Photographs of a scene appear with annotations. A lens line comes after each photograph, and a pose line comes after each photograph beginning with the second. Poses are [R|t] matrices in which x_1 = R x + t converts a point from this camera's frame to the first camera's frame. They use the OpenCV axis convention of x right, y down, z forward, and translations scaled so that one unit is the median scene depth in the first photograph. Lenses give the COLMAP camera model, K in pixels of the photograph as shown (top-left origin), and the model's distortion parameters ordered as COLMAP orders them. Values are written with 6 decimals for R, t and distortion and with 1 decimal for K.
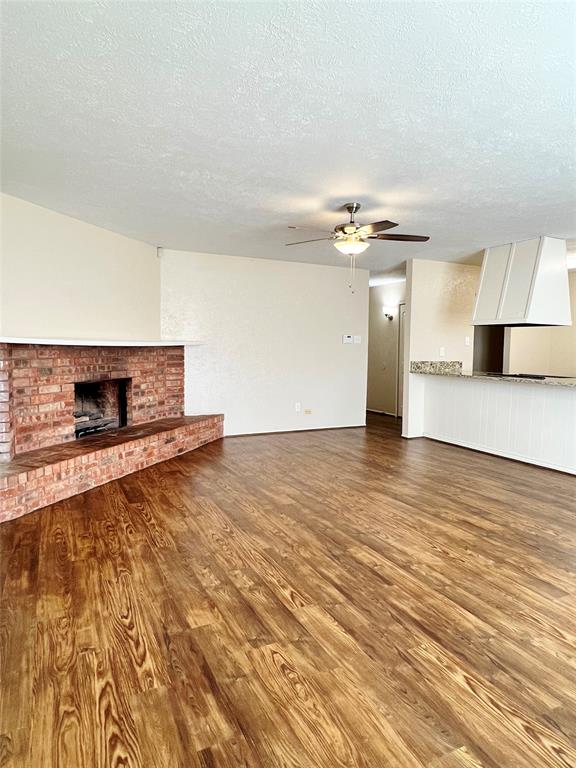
lens RADIAL K [[471.7, 0, 288.0], [0, 471.7, 384.0], [0, 0, 1]] dist [-0.003382, -0.000414]
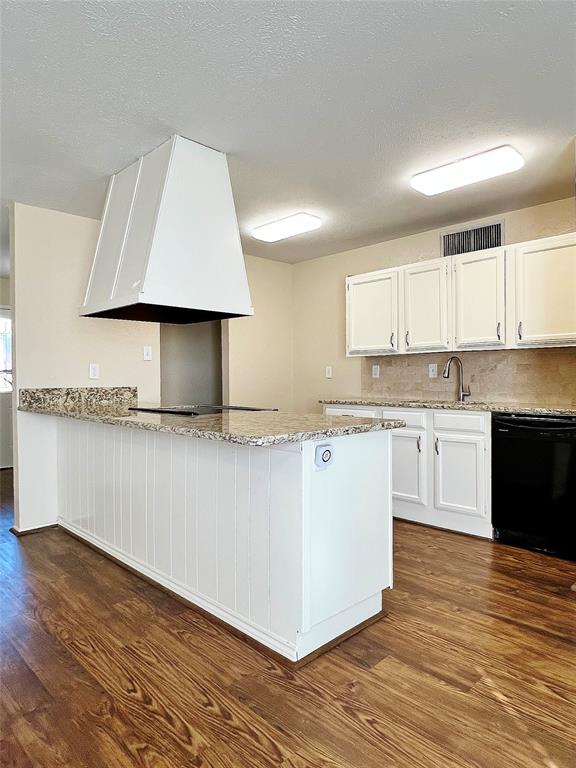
lens RADIAL K [[485.5, 0, 288.0], [0, 485.5, 384.0], [0, 0, 1]] dist [-0.001438, -0.000252]
pose [[0.948112, -0.024736, 0.316972, 0.601468], [0.044066, 0.997570, -0.053961, -0.016825], [-0.314867, 0.065129, 0.946899, 0.602690]]
